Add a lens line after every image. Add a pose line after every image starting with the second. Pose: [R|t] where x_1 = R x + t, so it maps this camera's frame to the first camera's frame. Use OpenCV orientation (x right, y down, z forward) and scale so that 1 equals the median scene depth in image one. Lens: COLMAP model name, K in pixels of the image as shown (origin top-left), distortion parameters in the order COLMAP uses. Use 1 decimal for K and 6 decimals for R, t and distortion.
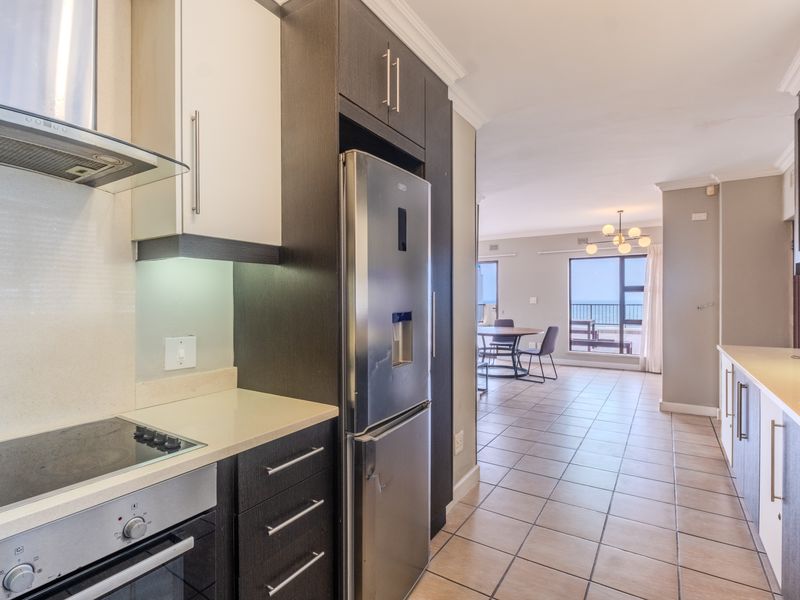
lens RADIAL K [[400.1, 0, 394.4], [0, 400.1, 300.1], [0, 0, 1]] dist [-0.000434, -0.008292]
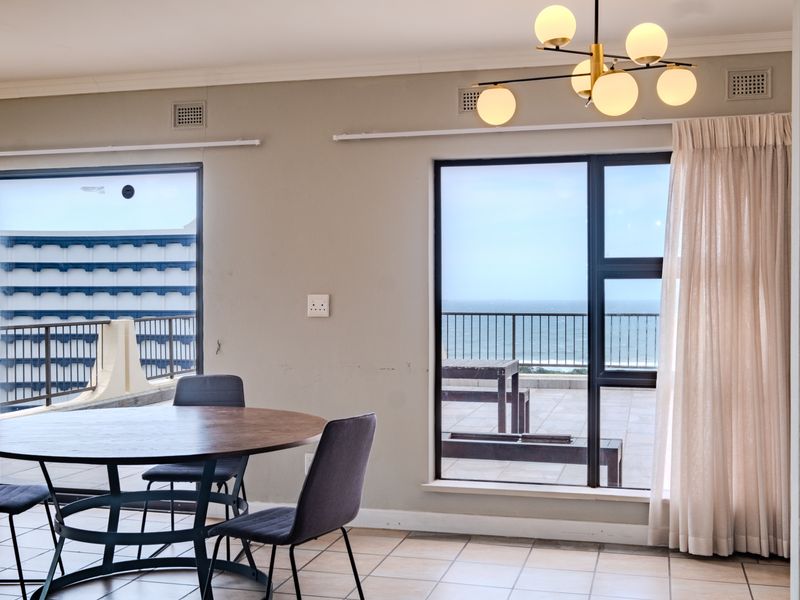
lens RADIAL K [[903.3, 0, 400.0], [0, 903.3, 300.0], [0, 0, 1]] dist [0.000246, 0.000730]
pose [[0.949800, 0.000371, 0.312858, 0.219887], [-0.002293, 0.999981, 0.005774, -0.007498], [-0.312850, -0.006201, 0.949782, 0.405490]]
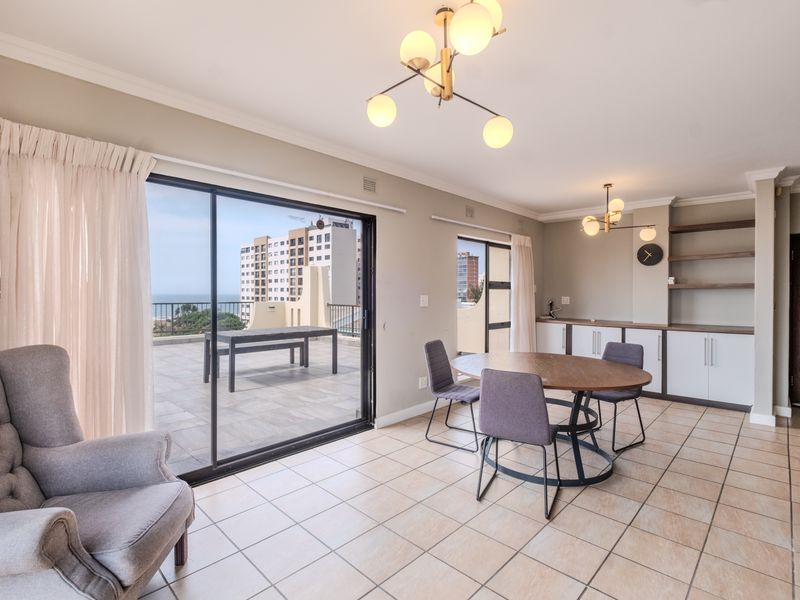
lens RADIAL K [[400.1, 0, 394.4], [0, 400.1, 300.1], [0, 0, 1]] dist [-0.000434, -0.008292]
pose [[0.185618, -0.015515, 0.982499, -0.229125], [-0.005584, 0.999843, 0.016844, -0.010089], [-0.982606, -0.008613, 0.185502, 1.024043]]
